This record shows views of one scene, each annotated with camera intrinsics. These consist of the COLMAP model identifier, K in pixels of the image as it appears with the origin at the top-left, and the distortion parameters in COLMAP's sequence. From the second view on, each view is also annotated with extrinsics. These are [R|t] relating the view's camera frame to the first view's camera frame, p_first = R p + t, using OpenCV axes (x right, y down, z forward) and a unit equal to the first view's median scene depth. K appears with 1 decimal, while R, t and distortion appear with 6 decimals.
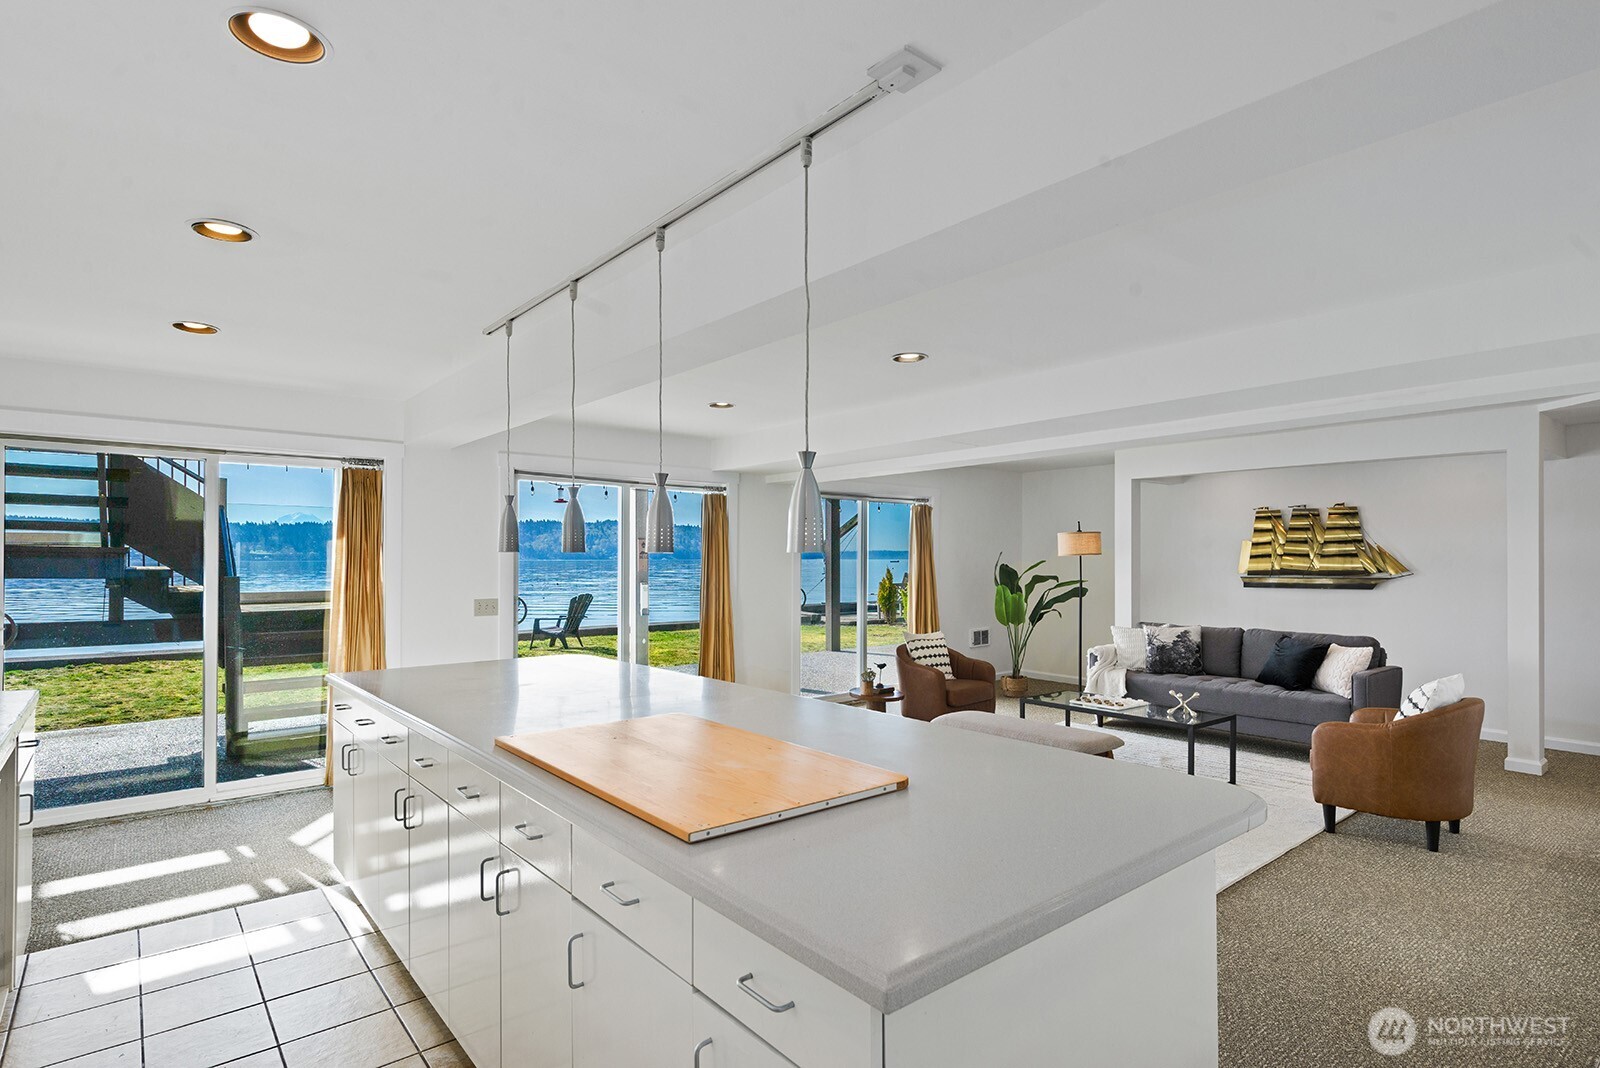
lens RADIAL K [[836.3, 0, 785.1], [0, 836.3, 549.6], [0, 0, 1]] dist [-0.000096, -0.002138]
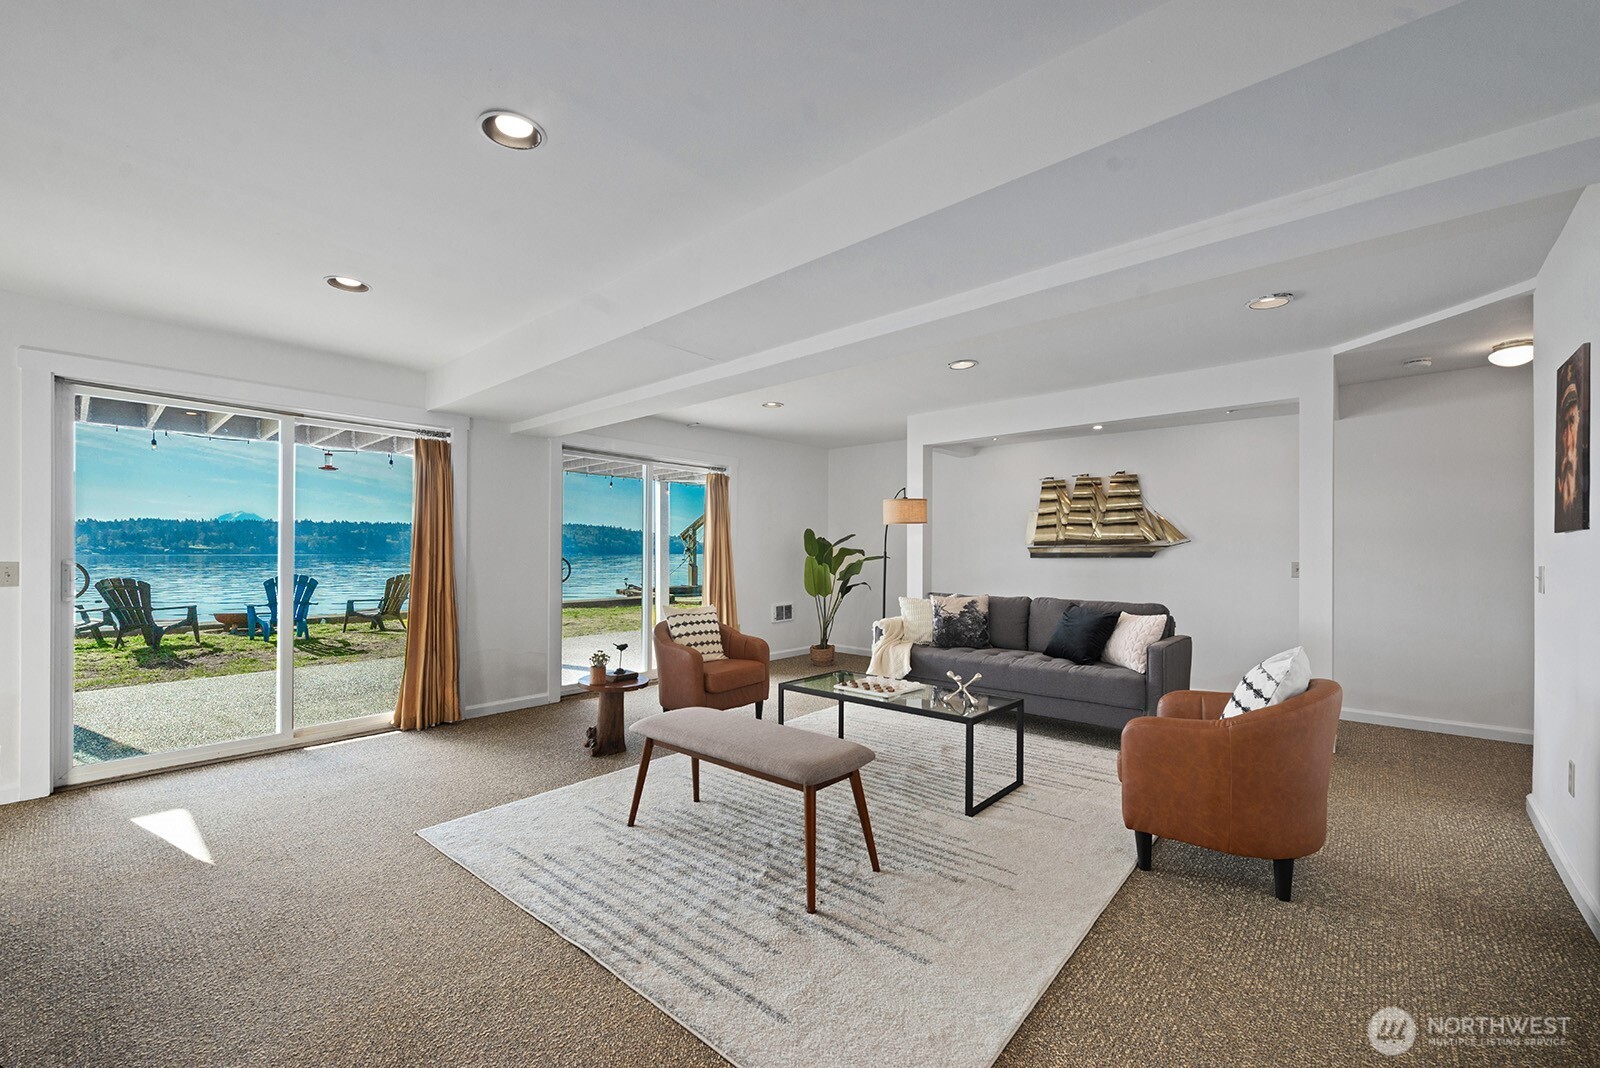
lens RADIAL K [[661.2, 0, 804.1], [0, 661.2, 544.3], [0, 0, 1]] dist [0.012170, 0.000221]
pose [[0.984616, 0.003923, 0.174688, 0.162023], [-0.003340, 0.999988, -0.003634, 0.036901], [-0.174700, 0.002995, 0.984617, 0.302020]]
